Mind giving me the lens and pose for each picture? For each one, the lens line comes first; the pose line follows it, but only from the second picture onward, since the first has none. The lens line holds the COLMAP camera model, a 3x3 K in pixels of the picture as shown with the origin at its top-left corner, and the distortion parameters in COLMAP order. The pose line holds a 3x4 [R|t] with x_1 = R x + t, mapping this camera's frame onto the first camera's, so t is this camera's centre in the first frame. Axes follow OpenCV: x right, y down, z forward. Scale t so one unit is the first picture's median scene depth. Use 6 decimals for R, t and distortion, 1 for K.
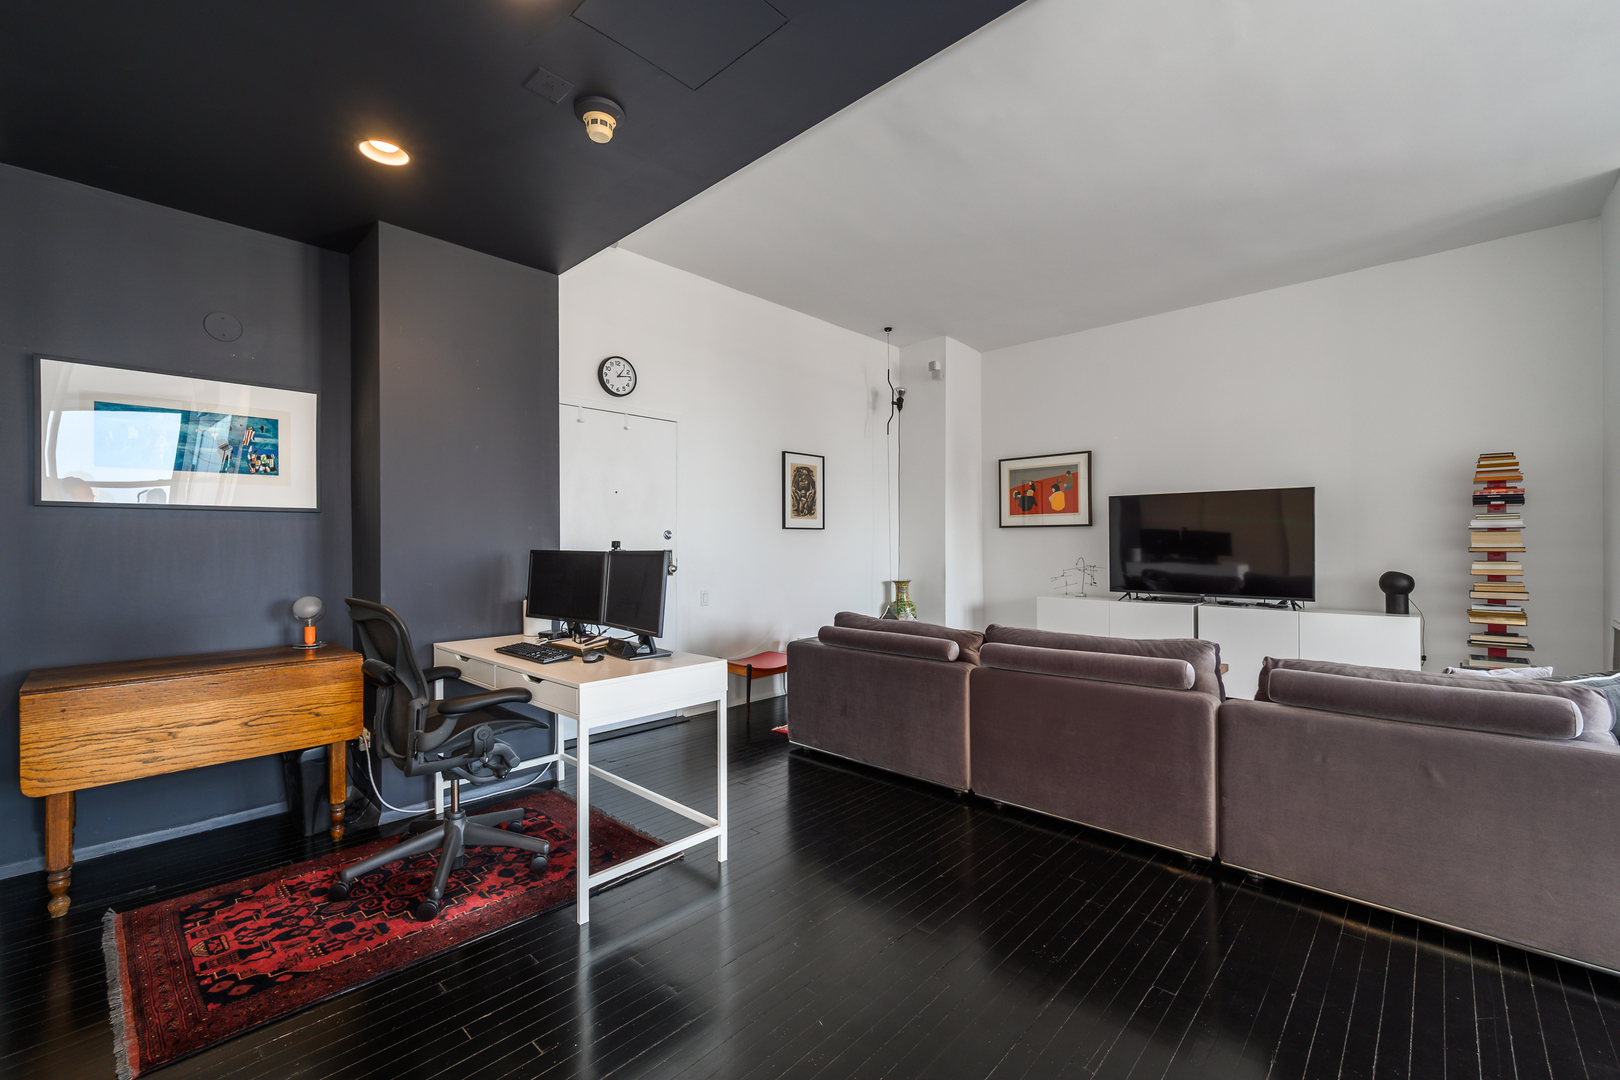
lens RADIAL K [[689.9, 0, 833.7], [0, 689.9, 540.7], [0, 0, 1]] dist [-0.001807, 0.000286]
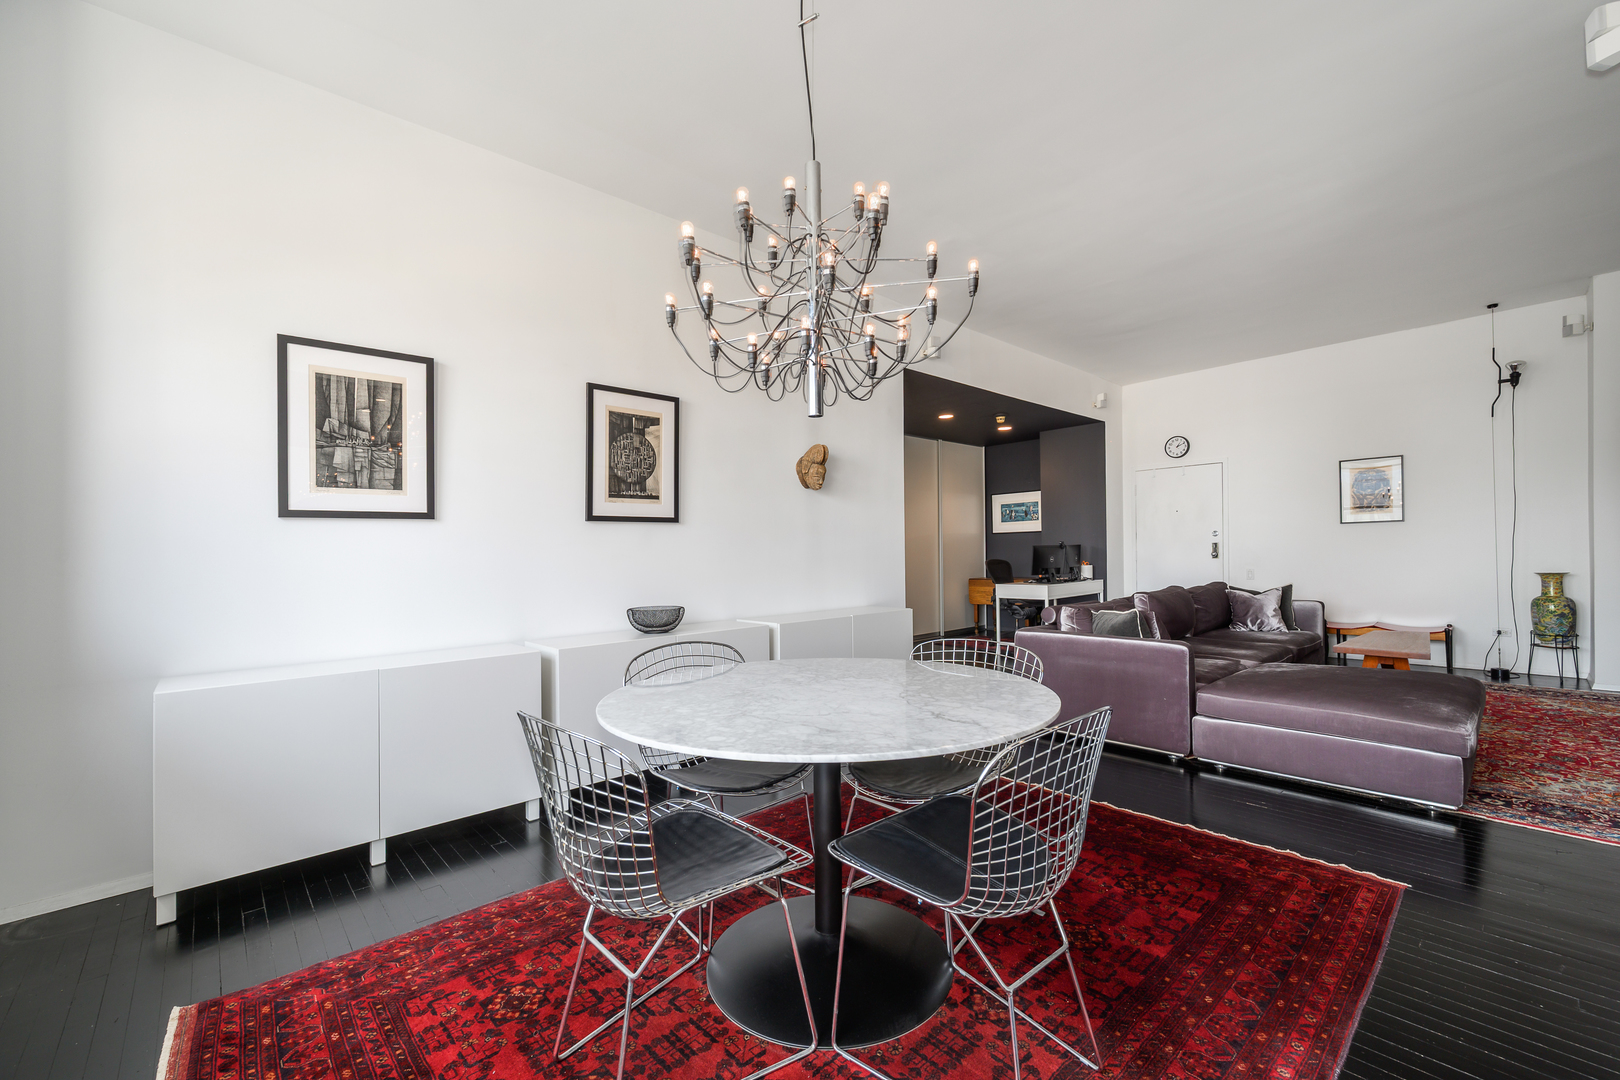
lens RADIAL K [[652.2, 0, 843.8], [0, 652.2, 545.6], [0, 0, 1]] dist [-0.000946, 0.000419]
pose [[-0.057697, -0.001230, -0.998333, 1.486484], [0.023789, 0.999714, -0.002606, 0.004857], [0.998051, -0.023899, -0.057651, 0.230274]]
